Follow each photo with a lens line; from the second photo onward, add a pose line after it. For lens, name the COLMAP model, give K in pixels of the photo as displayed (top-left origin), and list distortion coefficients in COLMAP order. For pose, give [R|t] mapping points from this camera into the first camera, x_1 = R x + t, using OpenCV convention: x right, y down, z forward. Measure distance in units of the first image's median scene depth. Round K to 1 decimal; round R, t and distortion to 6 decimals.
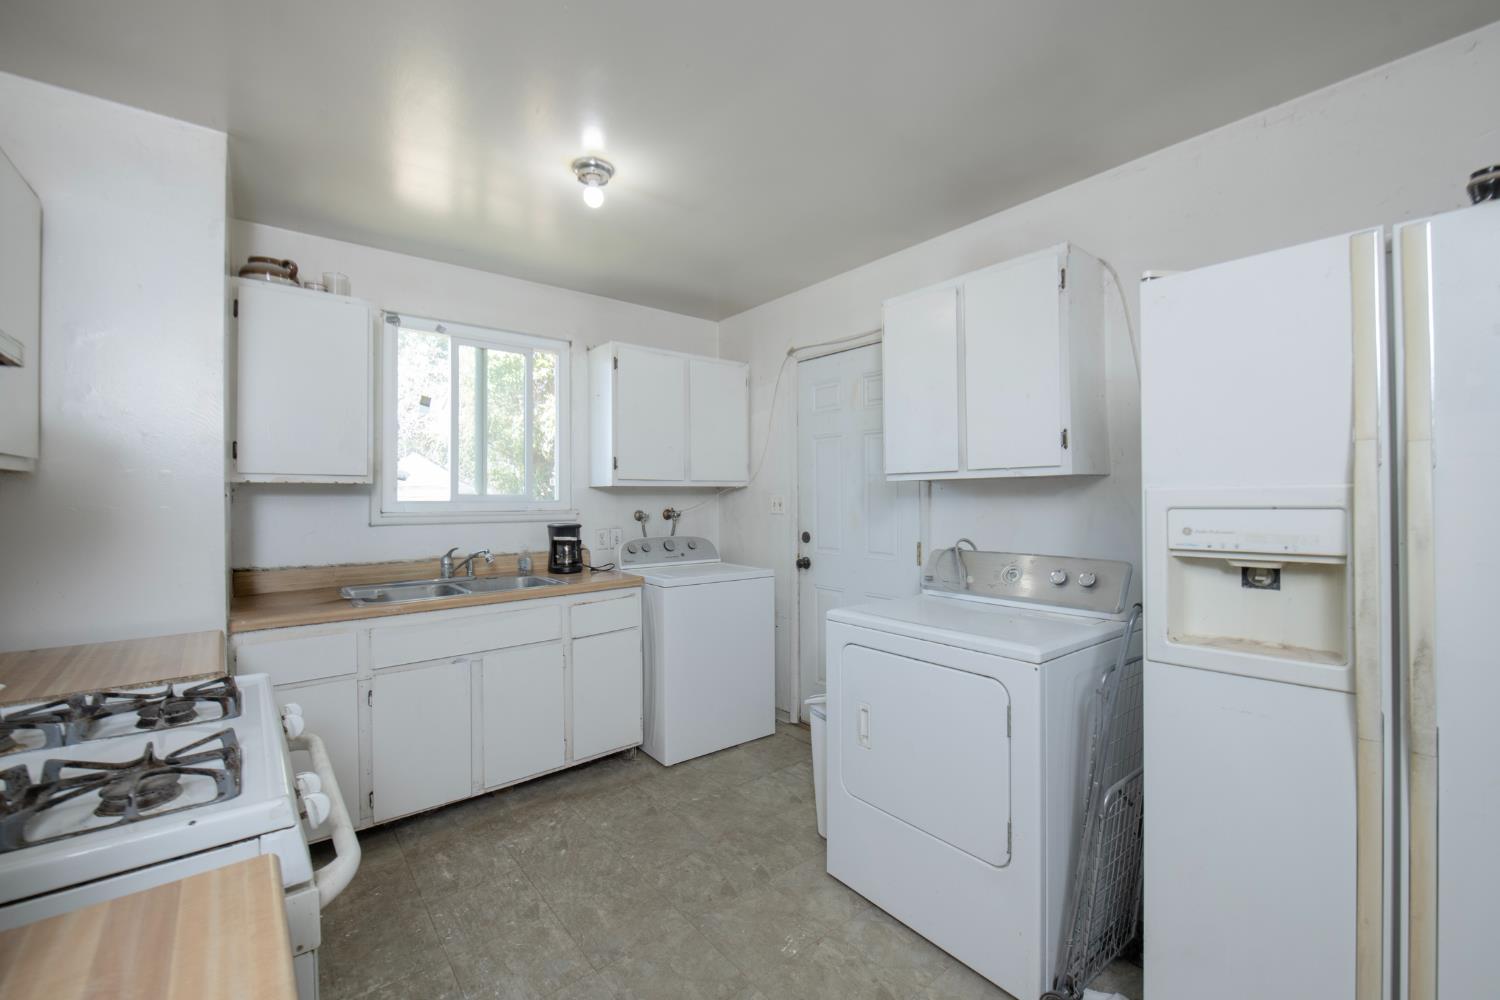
lens RADIAL K [[613.3, 0, 749.1], [0, 613.3, 493.6], [0, 0, 1]] dist [-0.001574, -0.000384]
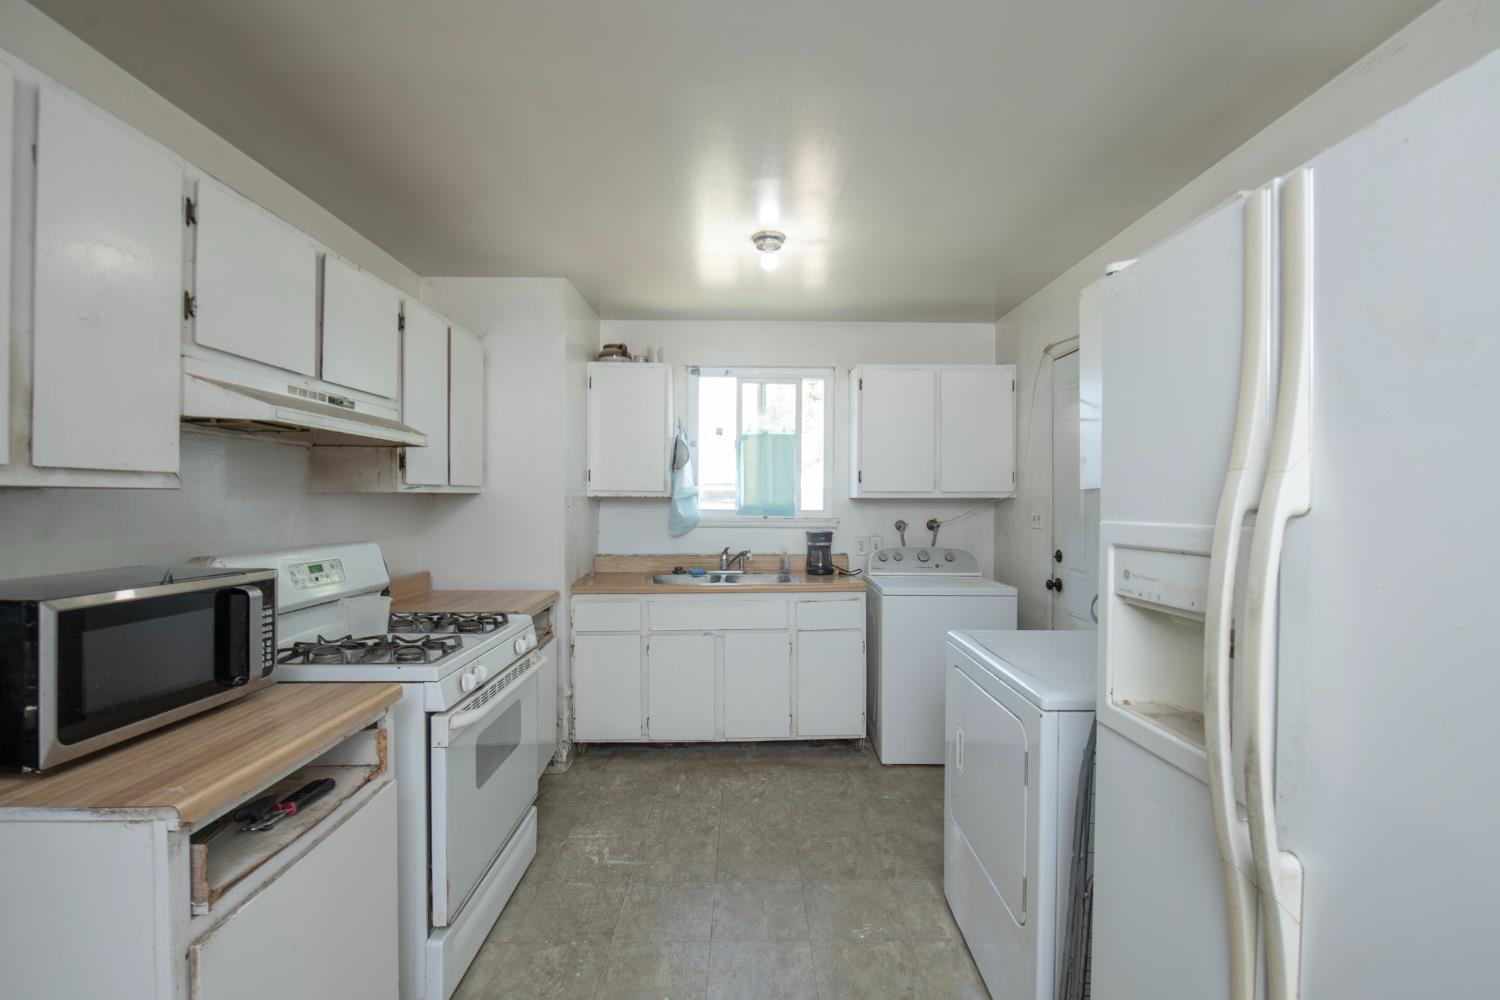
lens RADIAL K [[628.0, 0, 750.0], [0, 628.0, 500.0], [0, 0, 1]] dist [-0.001758, -0.000151]
pose [[0.790746, 0.006956, -0.612105, 0.337366], [-0.002544, 0.999964, 0.008078, -0.018623], [0.612139, -0.004830, 0.790735, 0.003431]]
